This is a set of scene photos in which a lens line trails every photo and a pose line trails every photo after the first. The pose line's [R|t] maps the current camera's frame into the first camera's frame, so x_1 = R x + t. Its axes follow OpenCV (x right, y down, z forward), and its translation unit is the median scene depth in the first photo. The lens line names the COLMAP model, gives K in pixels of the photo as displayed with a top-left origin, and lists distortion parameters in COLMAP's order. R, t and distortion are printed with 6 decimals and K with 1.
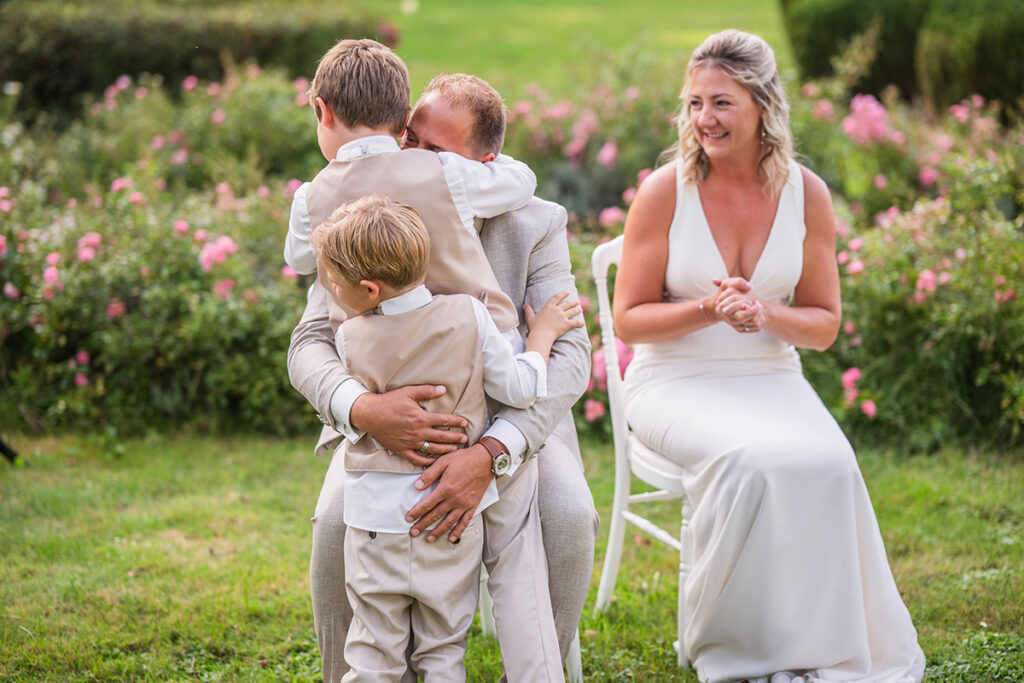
lens RADIAL K [[2557.4, 0, 513.2], [0, 2557.4, 349.5], [0, 0, 1]] dist [0.130741, 0.000000]
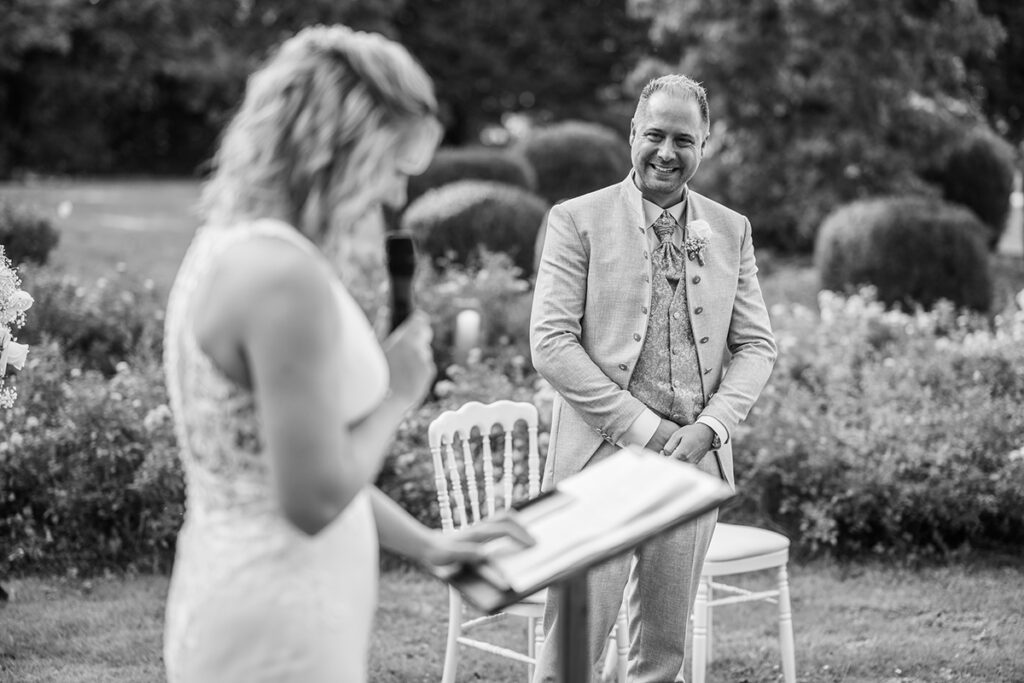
lens RADIAL K [[2557.4, 0, 505.9], [0, 2557.4, 347.2], [0, 0, 1]] dist [0.130741, 0.000000]
pose [[0.972336, -0.006449, 0.233499, -0.234674], [0.024112, 0.997050, -0.072869, 0.019566], [-0.232340, 0.076483, 0.969623, -0.205031]]
